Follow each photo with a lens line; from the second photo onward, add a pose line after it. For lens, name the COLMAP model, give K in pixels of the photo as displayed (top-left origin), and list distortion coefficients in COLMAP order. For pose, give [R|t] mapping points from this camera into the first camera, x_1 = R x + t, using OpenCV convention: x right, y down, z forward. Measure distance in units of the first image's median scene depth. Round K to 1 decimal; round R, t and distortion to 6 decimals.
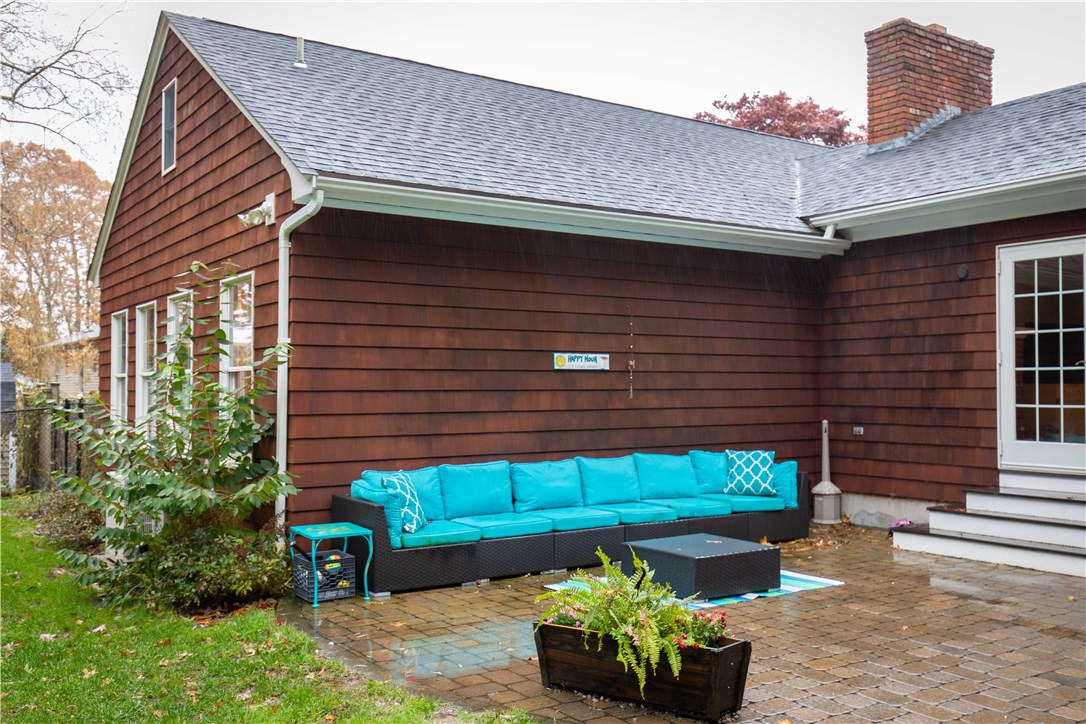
lens RADIAL K [[1013.3, 0, 543.0], [0, 1013.3, 362.0], [0, 0, 1]] dist [0.004726, 0.007151]
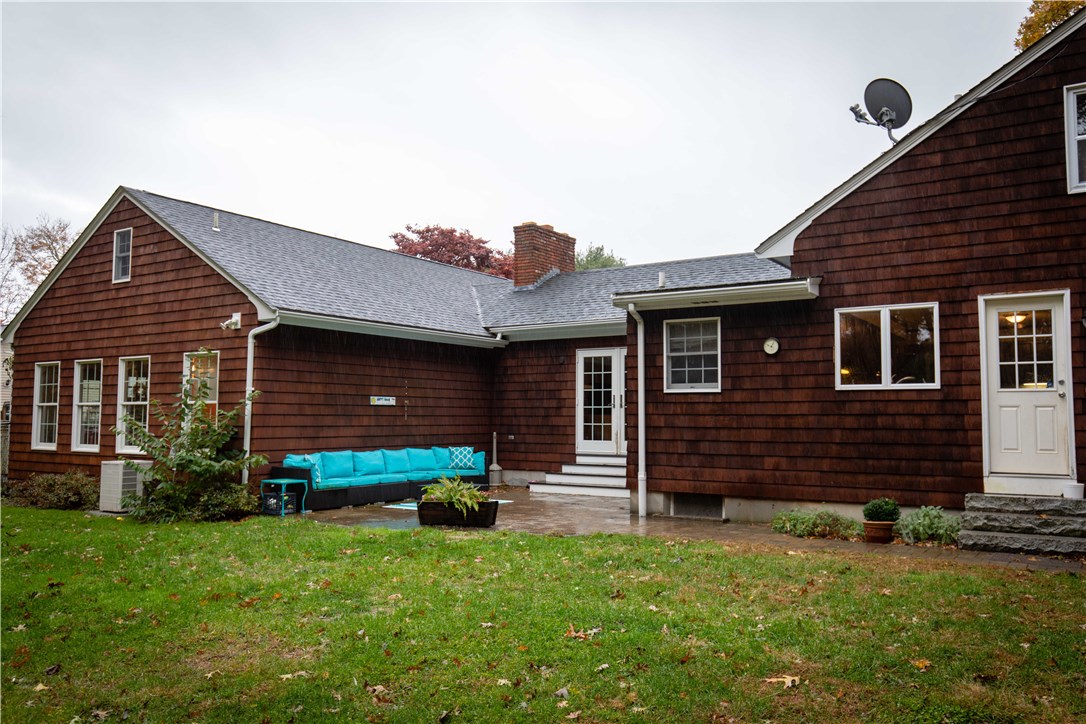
lens RADIAL K [[858.7, 0, 543.0], [0, 858.7, 362.0], [0, 0, 1]] dist [-0.005491, -0.002302]
pose [[0.926132, 0.030390, 0.375972, -0.287453], [-0.015149, 0.998942, -0.043429, -0.007746], [-0.376894, 0.034525, 0.925613, -0.624643]]
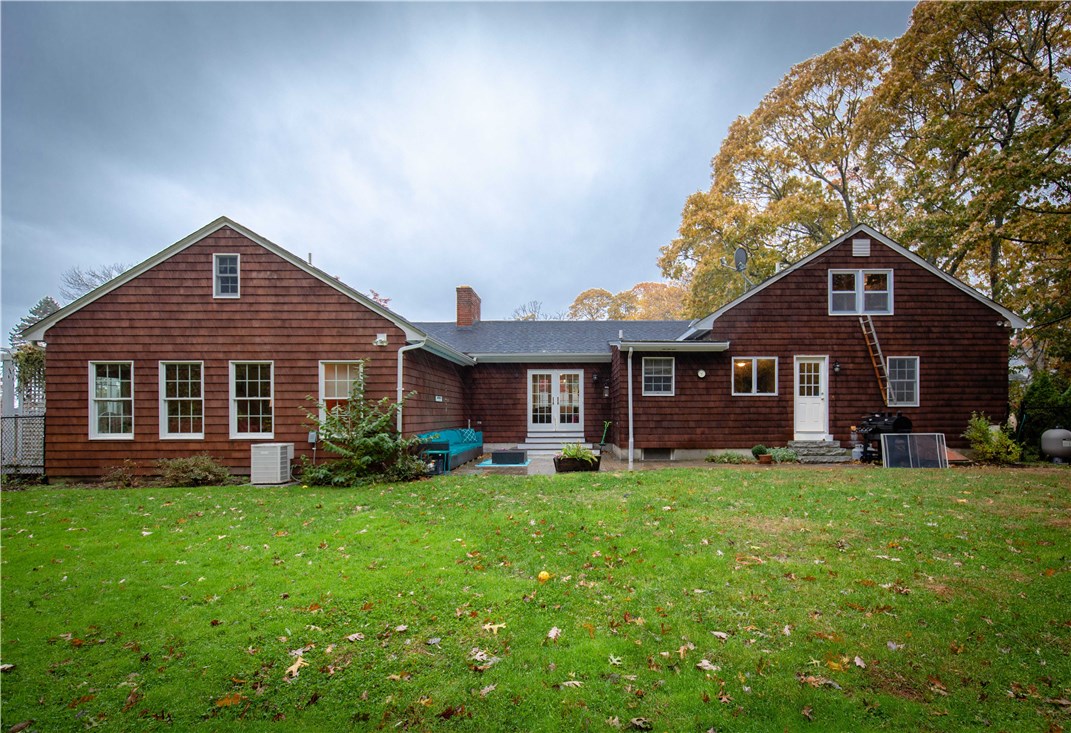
lens RADIAL K [[528.6, 0, 583.6], [0, 528.6, 418.8], [0, 0, 1]] dist [0.003035, 0.000175]
pose [[0.552714, -0.006217, 0.833348, -0.964656], [-0.019783, 0.999593, 0.020578, 0.017005], [-0.833136, -0.027860, 0.552365, -0.192032]]
